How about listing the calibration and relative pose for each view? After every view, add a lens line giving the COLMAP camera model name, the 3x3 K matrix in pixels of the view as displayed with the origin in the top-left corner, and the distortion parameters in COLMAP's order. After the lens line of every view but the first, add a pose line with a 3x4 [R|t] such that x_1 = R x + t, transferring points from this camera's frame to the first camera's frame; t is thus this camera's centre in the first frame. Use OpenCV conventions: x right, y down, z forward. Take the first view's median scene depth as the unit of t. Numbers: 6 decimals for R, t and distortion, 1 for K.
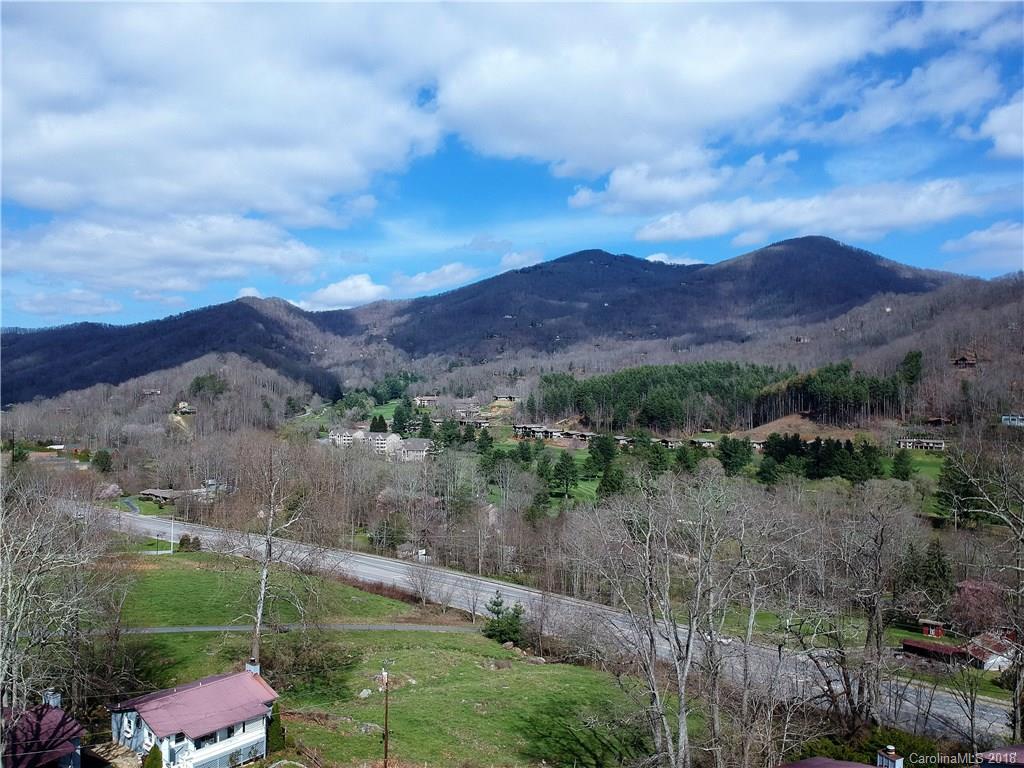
lens RADIAL K [[748.6, 0, 521.3], [0, 748.6, 388.1], [0, 0, 1]] dist [0.094128, -0.162636]
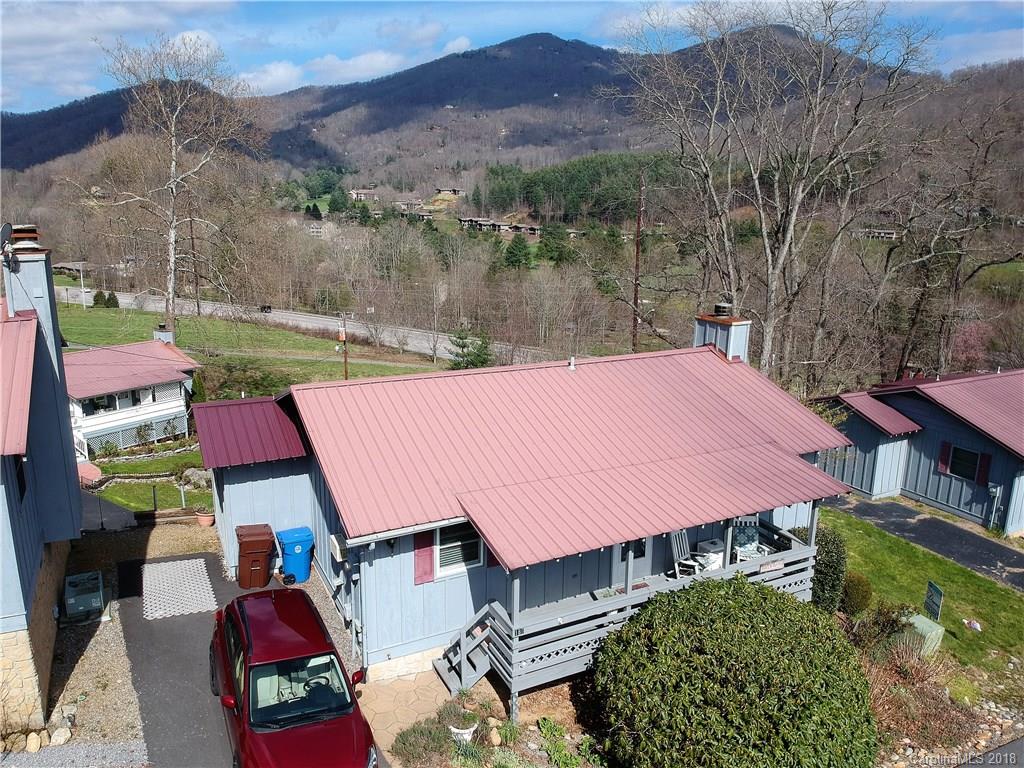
lens RADIAL K [[750.5, 0, 522.7], [0, 750.5, 390.5], [0, 0, 1]] dist [0.080160, -0.146058]
pose [[0.996969, -0.005116, 0.077627, -0.024741], [-0.014597, 0.967813, 0.251247, 0.104125], [-0.076414, -0.251619, 0.964805, 0.103555]]
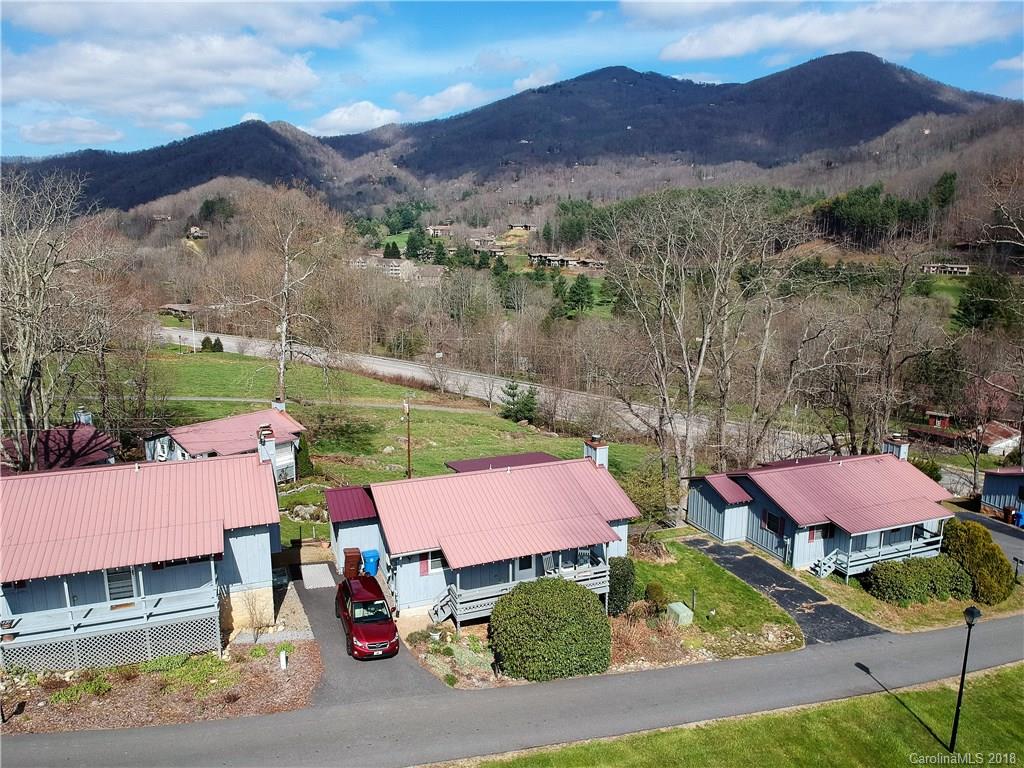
lens RADIAL K [[748.6, 0, 521.3], [0, 748.6, 388.1], [0, 0, 1]] dist [0.094128, -0.162636]
pose [[0.999783, 0.007859, -0.019279, -0.000502], [-0.003549, 0.976797, 0.214137, 0.056346], [0.020515, -0.214022, 0.976613, -0.000686]]
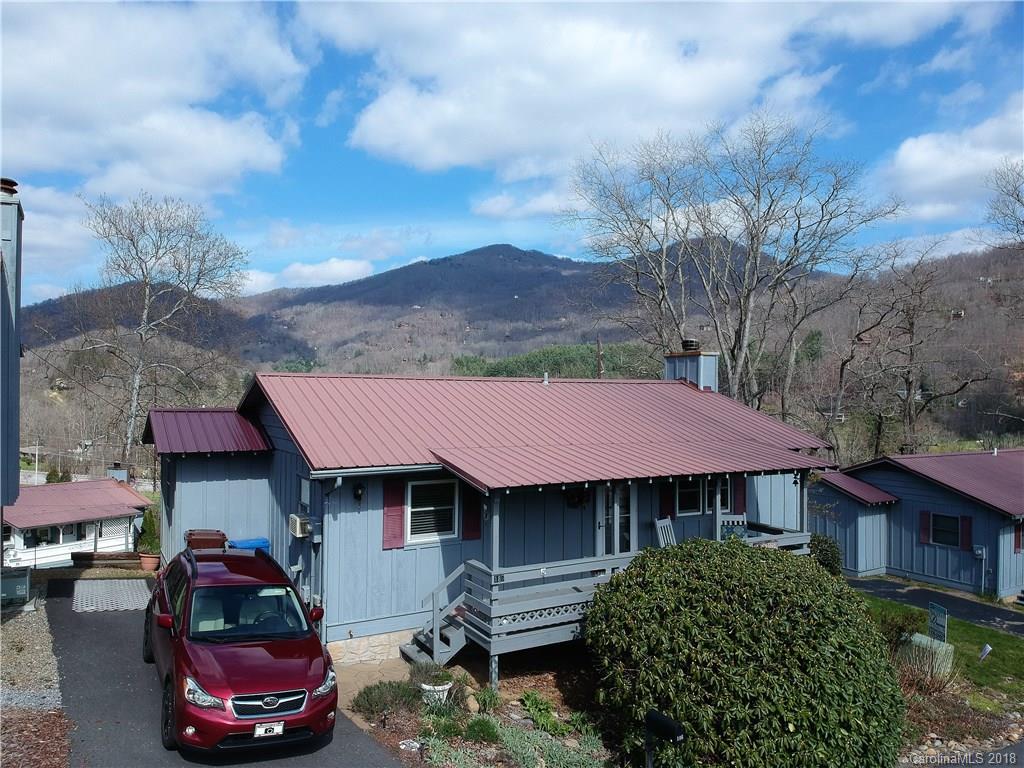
lens RADIAL K [[748.6, 0, 521.3], [0, 748.6, 388.1], [0, 0, 1]] dist [0.094128, -0.162636]
pose [[0.992387, 0.007082, 0.122957, -0.025869], [-0.007351, 0.999971, 0.001729, 0.129758], [-0.122941, -0.002620, 0.992410, 0.102473]]
